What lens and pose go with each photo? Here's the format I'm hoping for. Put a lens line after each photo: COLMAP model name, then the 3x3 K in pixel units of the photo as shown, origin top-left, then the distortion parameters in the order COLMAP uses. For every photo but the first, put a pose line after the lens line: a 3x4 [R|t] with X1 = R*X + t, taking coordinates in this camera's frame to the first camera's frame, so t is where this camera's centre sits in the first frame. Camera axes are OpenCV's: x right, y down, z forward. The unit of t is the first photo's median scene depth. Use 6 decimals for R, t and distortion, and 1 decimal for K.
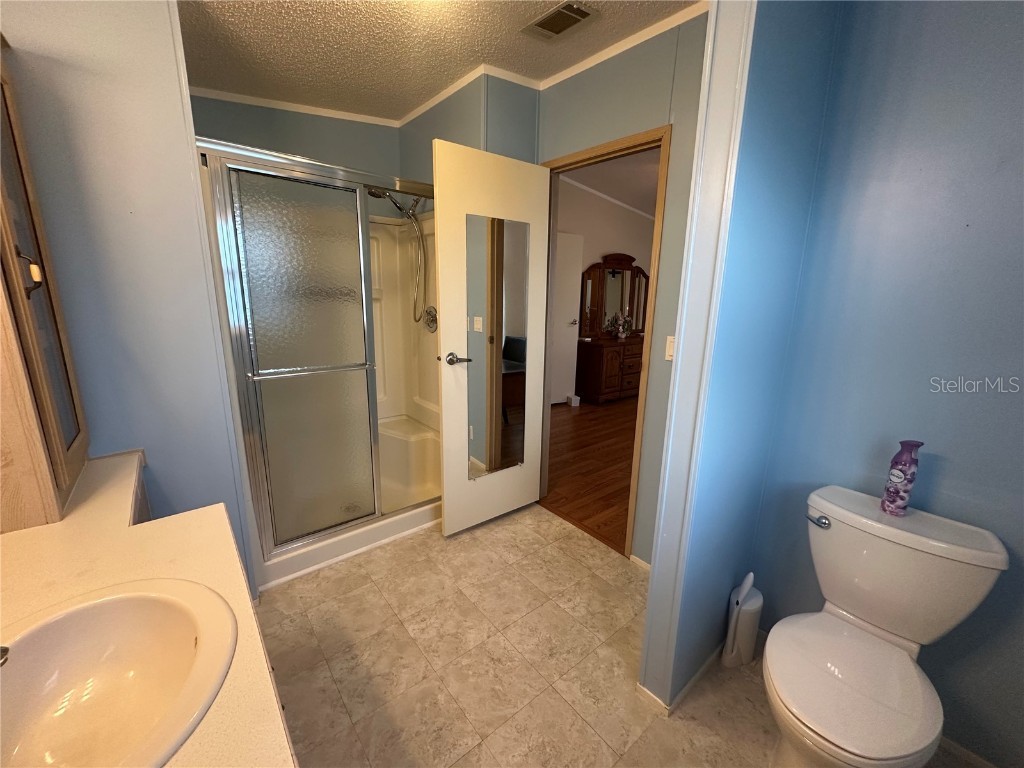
lens RADIAL K [[407.5, 0, 512.0], [0, 407.5, 384.0], [0, 0, 1]] dist [0.000130, -0.000086]
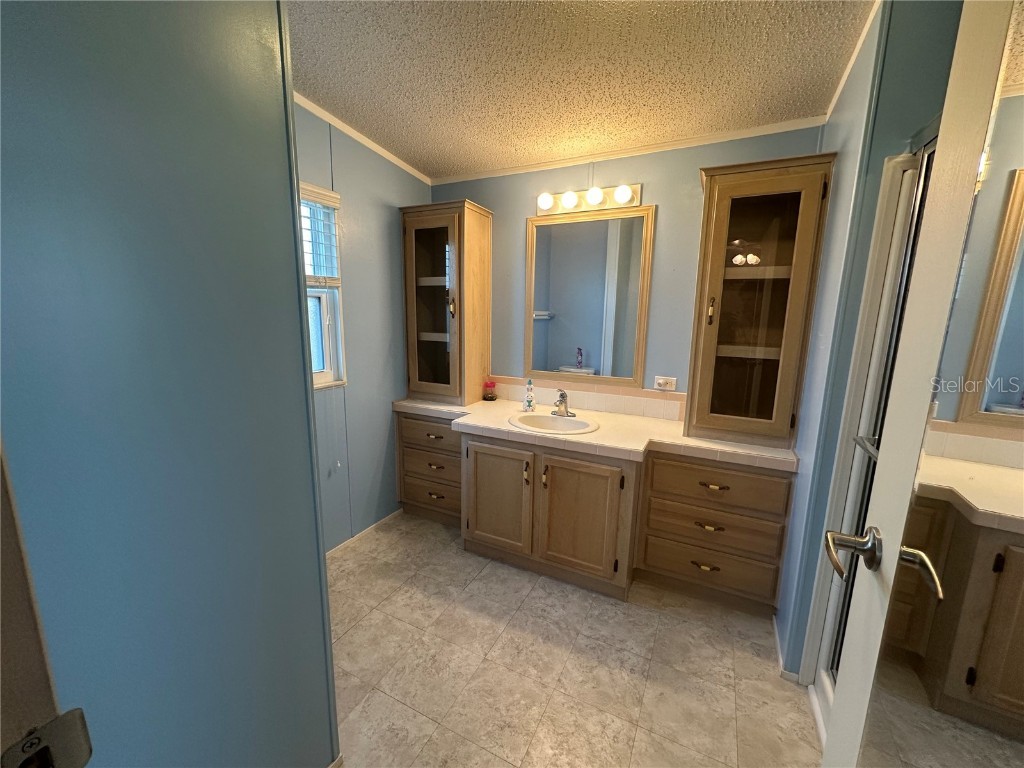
lens RADIAL K [[407.5, 0, 512.0], [0, 407.5, 384.0], [0, 0, 1]] dist [0.000130, -0.000086]
pose [[-0.915641, 0.038130, -0.400185, 0.290260], [-0.119803, 0.924374, 0.362188, -0.353045], [0.383730, 0.379577, -0.841827, 1.563977]]
